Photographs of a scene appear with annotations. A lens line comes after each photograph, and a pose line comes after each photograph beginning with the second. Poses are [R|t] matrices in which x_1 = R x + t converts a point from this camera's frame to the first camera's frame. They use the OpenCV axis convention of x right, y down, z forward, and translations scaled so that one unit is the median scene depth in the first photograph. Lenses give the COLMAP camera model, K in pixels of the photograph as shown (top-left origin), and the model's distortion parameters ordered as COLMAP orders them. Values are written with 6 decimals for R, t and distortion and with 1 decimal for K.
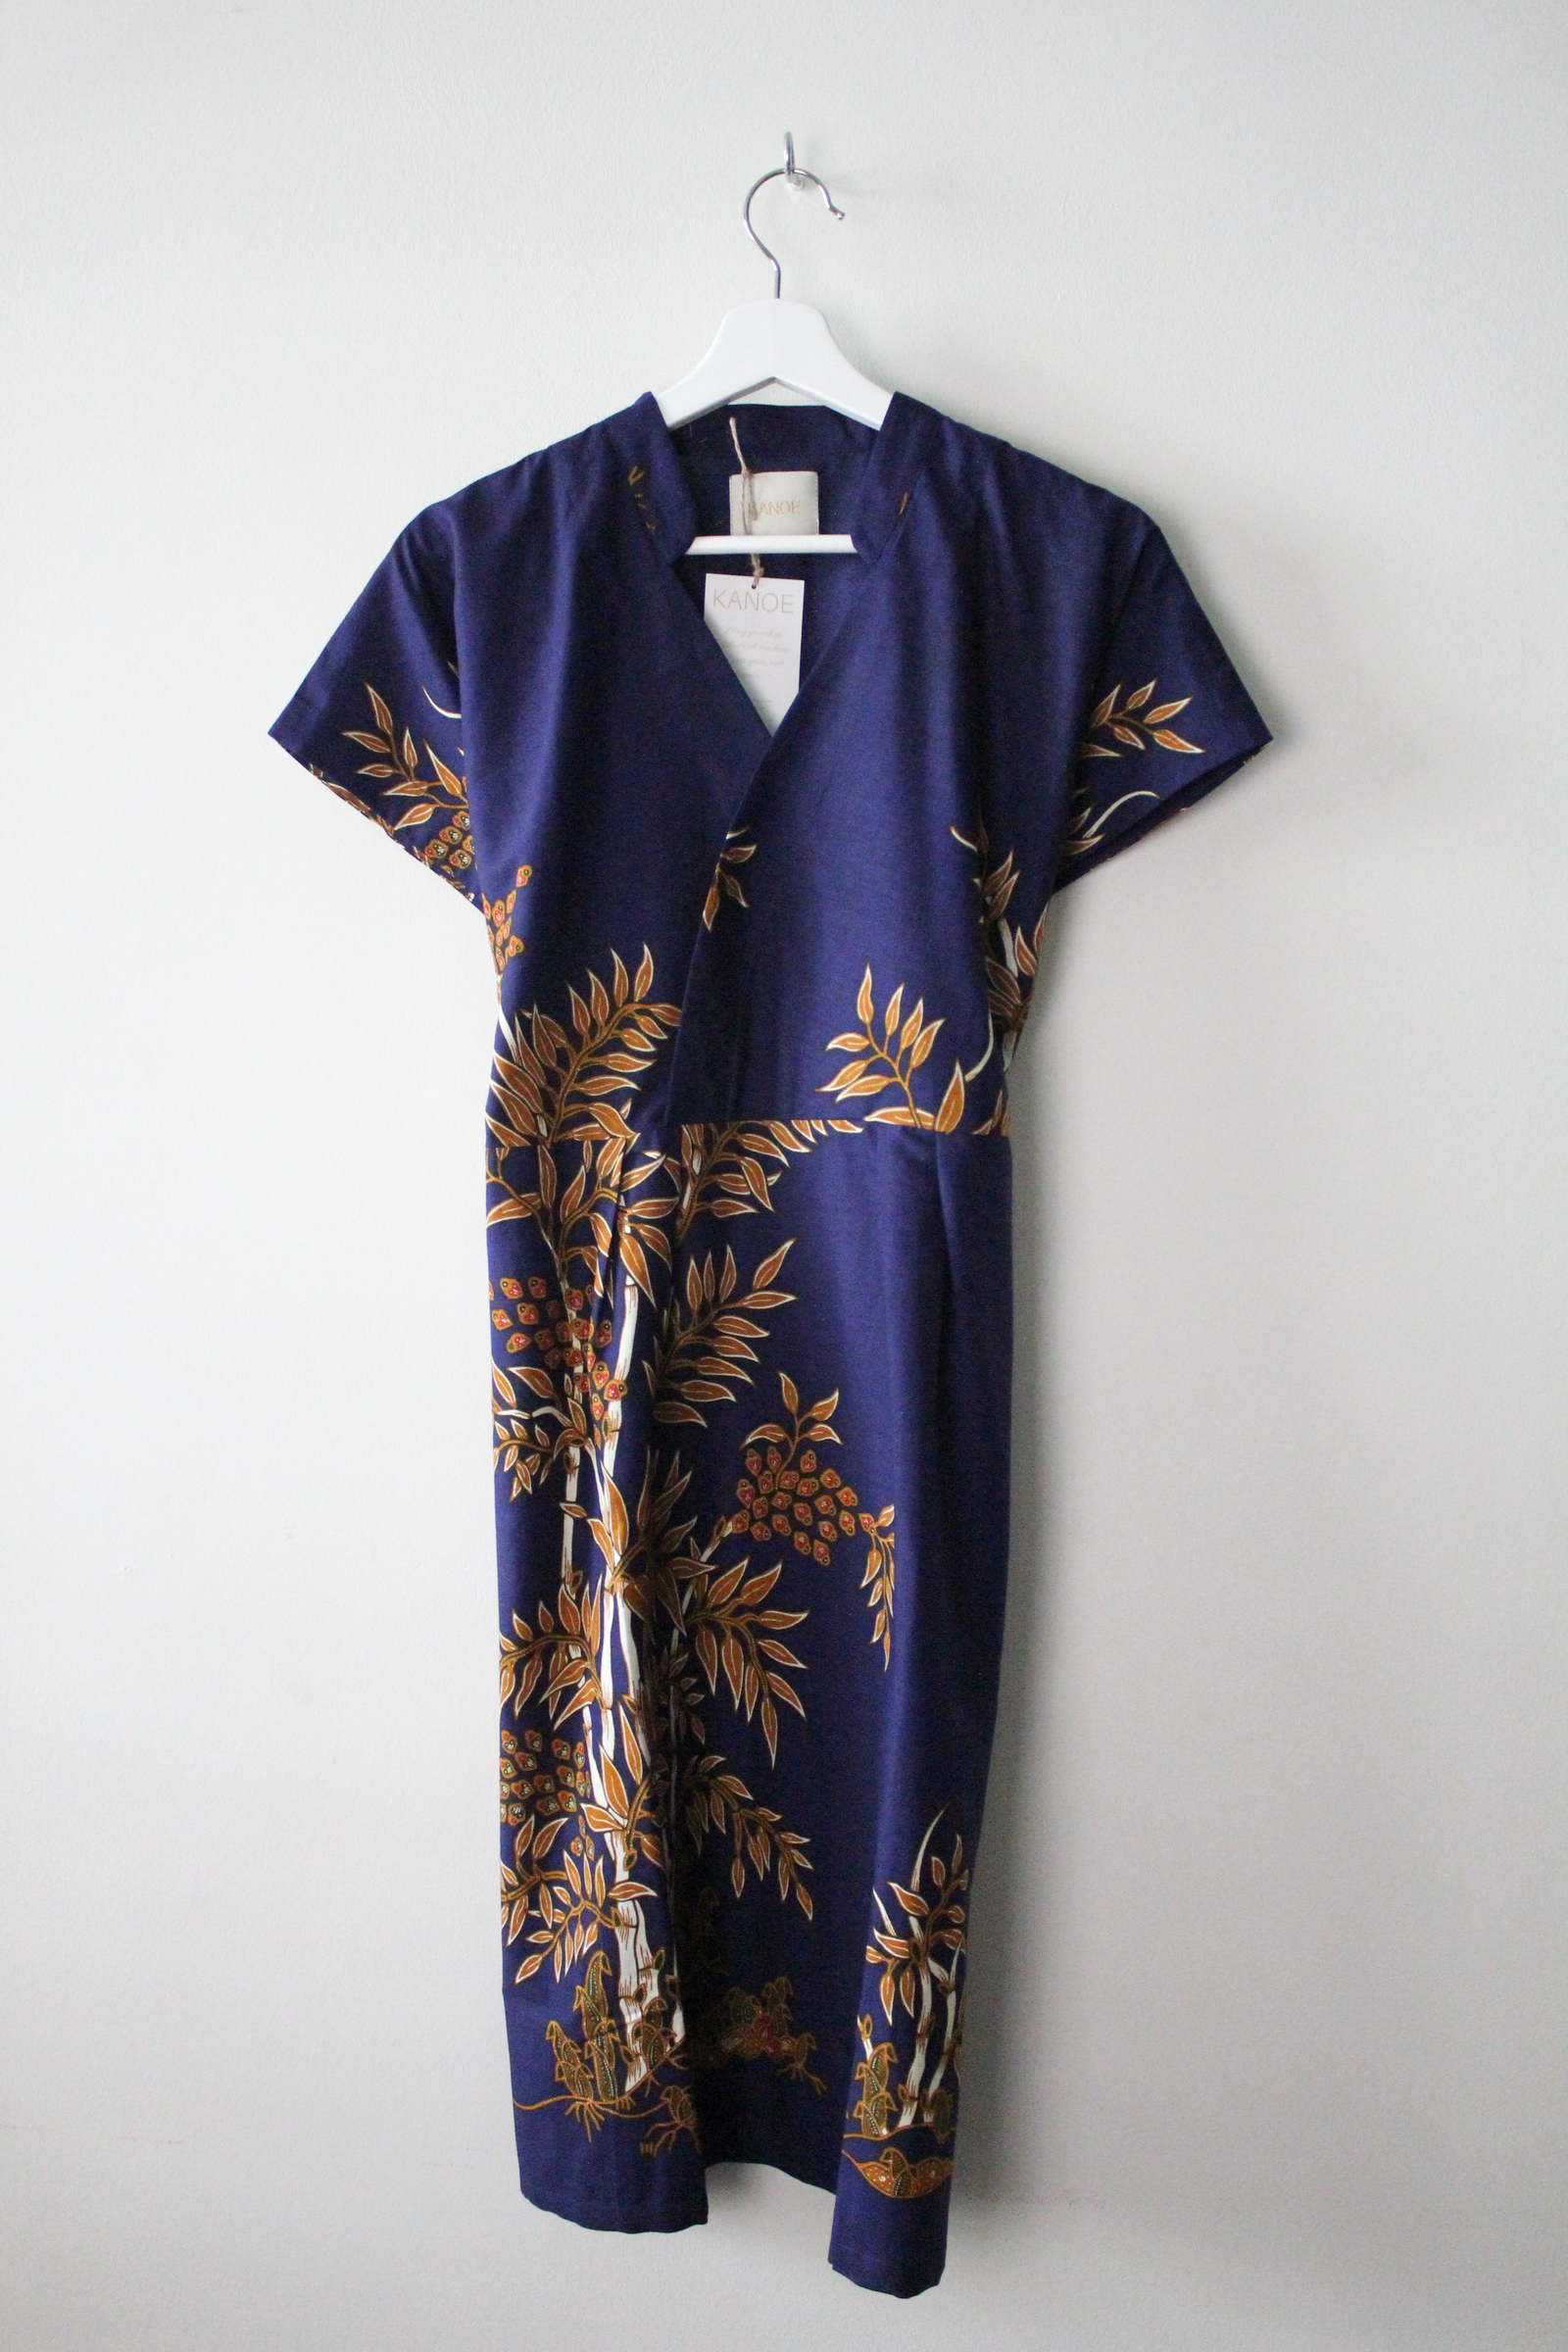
lens RADIAL K [[2096.7, 0, 791.1], [0, 2096.7, 1167.8], [0, 0, 1]] dist [-0.170091, 0.171274]
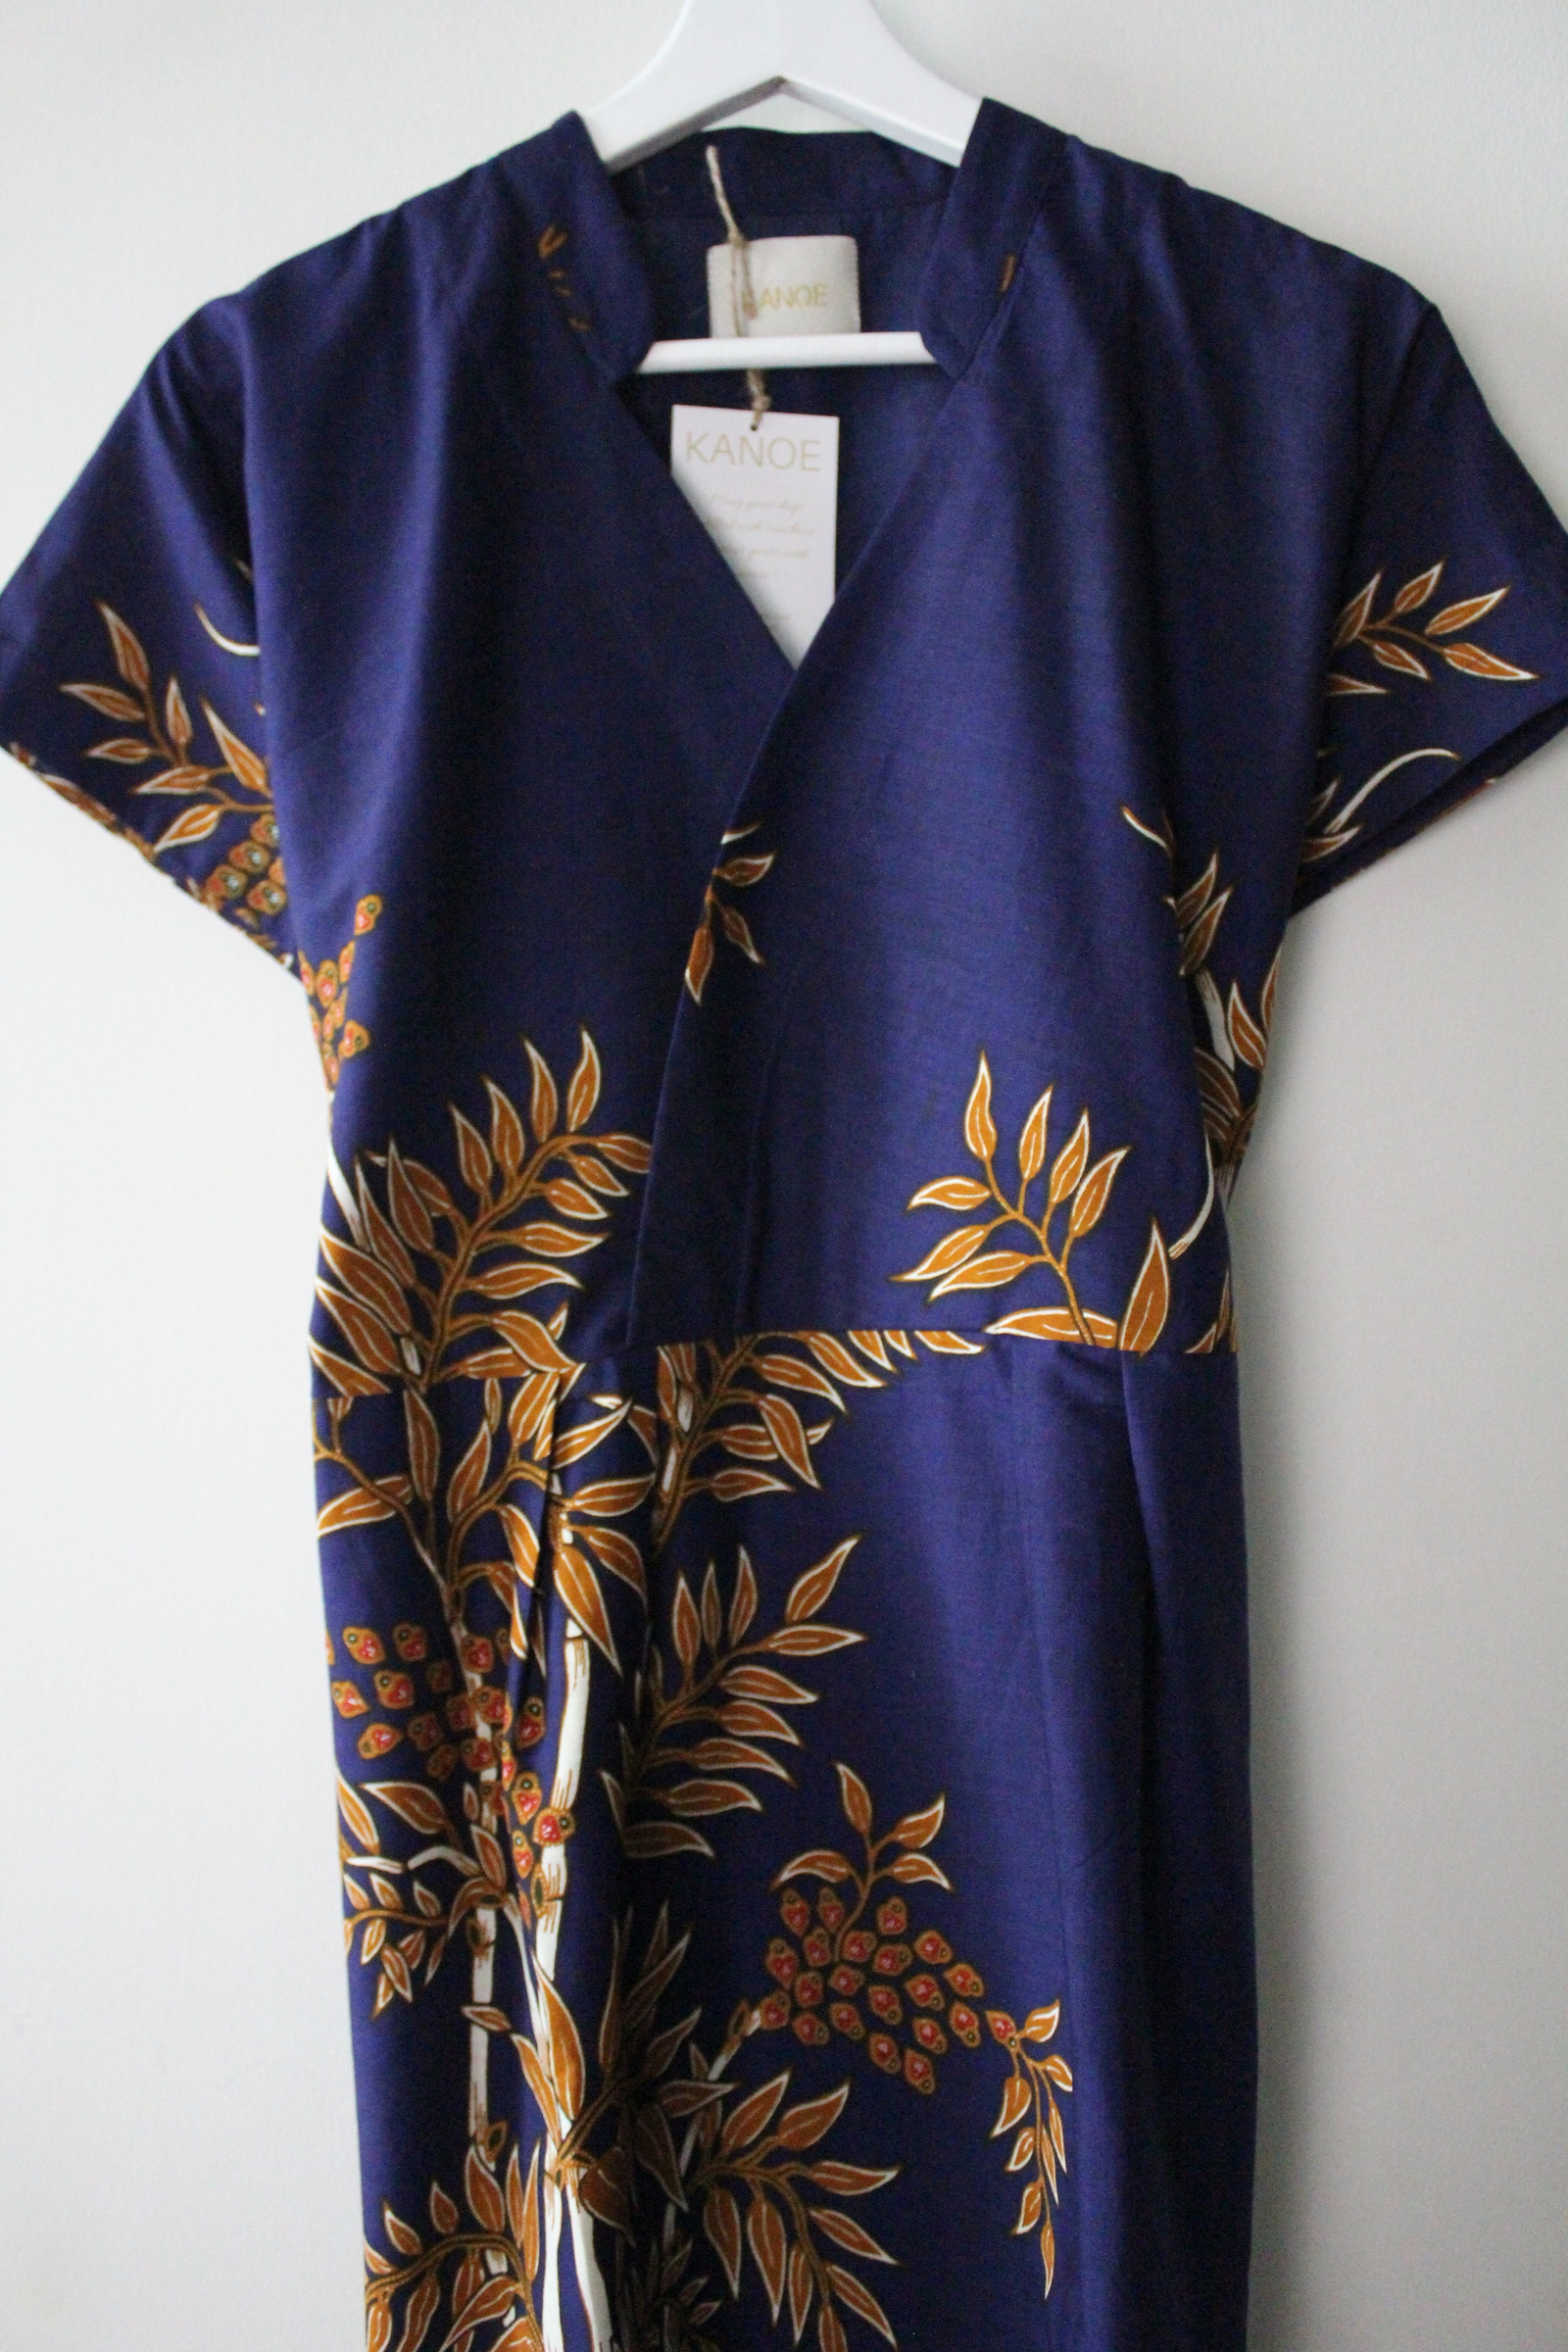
lens RADIAL K [[2096.7, 0, 791.1], [0, 2096.7, 1167.8], [0, 0, 1]] dist [-0.170091, 0.171274]
pose [[0.999094, -0.028165, 0.031889, -0.032681], [0.029968, 0.997894, -0.057531, -0.035015], [-0.030202, 0.058434, 0.997834, 0.429958]]
